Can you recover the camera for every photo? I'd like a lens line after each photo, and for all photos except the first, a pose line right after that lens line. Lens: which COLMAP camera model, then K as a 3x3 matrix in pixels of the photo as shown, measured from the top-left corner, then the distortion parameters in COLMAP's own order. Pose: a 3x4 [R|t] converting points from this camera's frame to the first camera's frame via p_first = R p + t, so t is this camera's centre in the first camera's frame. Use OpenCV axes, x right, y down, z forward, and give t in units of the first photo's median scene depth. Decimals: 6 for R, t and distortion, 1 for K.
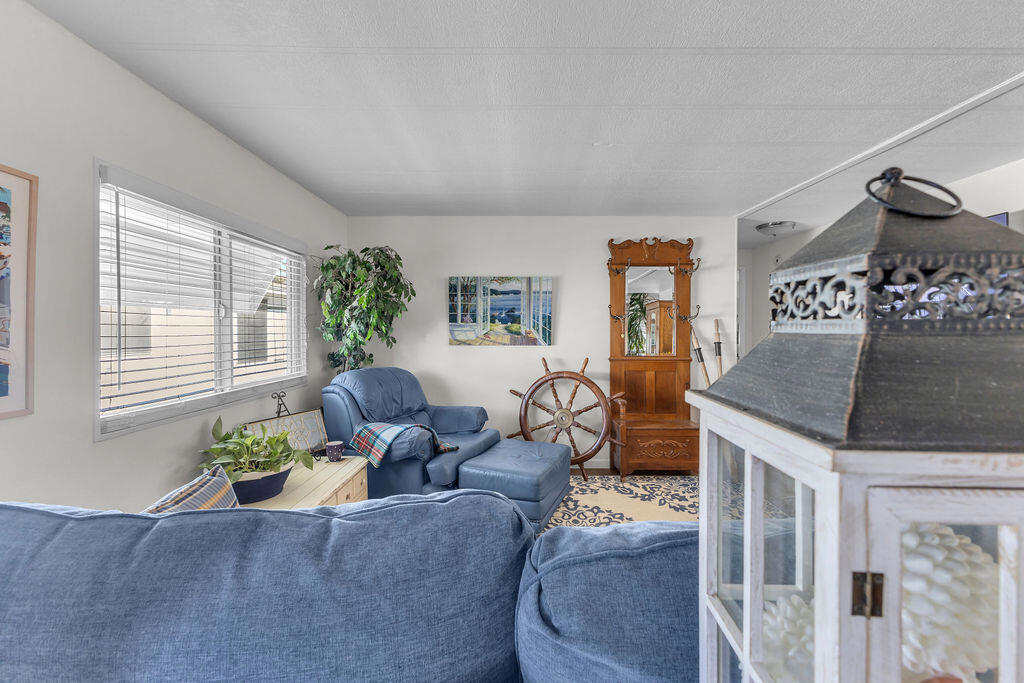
lens RADIAL K [[438.9, 0, 520.9], [0, 438.9, 335.8], [0, 0, 1]] dist [0.014133, -0.007462]
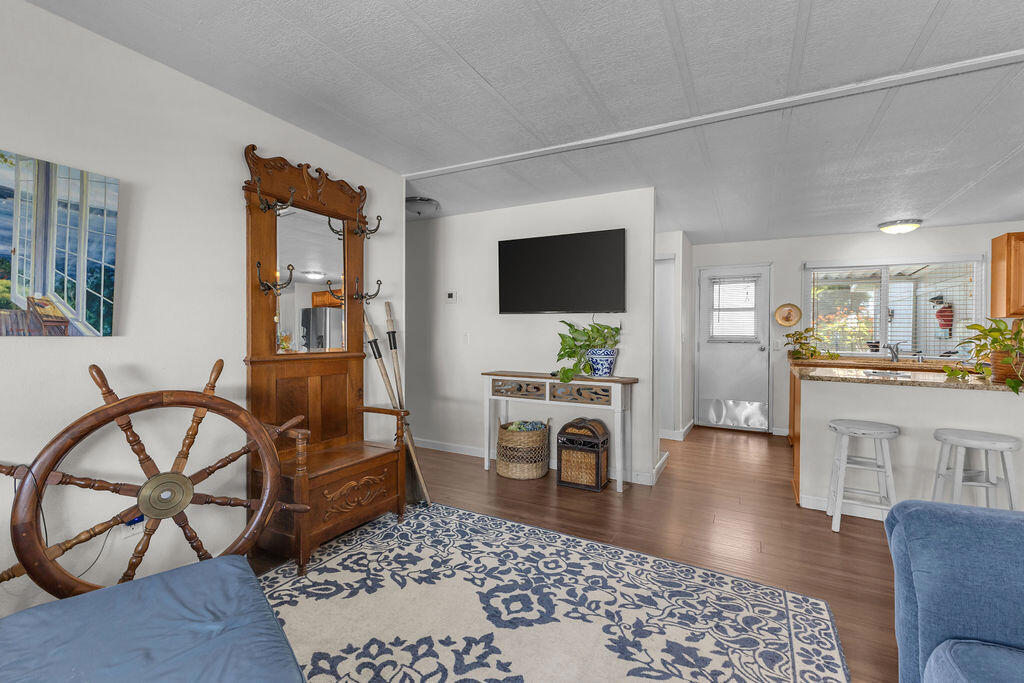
lens RADIAL K [[438.9, 0, 520.9], [0, 438.9, 335.8], [0, 0, 1]] dist [0.014133, -0.007462]
pose [[0.485458, -0.000741, 0.874260, -0.120419], [0.002291, 0.999997, -0.000425, 0.023146], [-0.874257, 0.002209, 0.485459, 0.439186]]
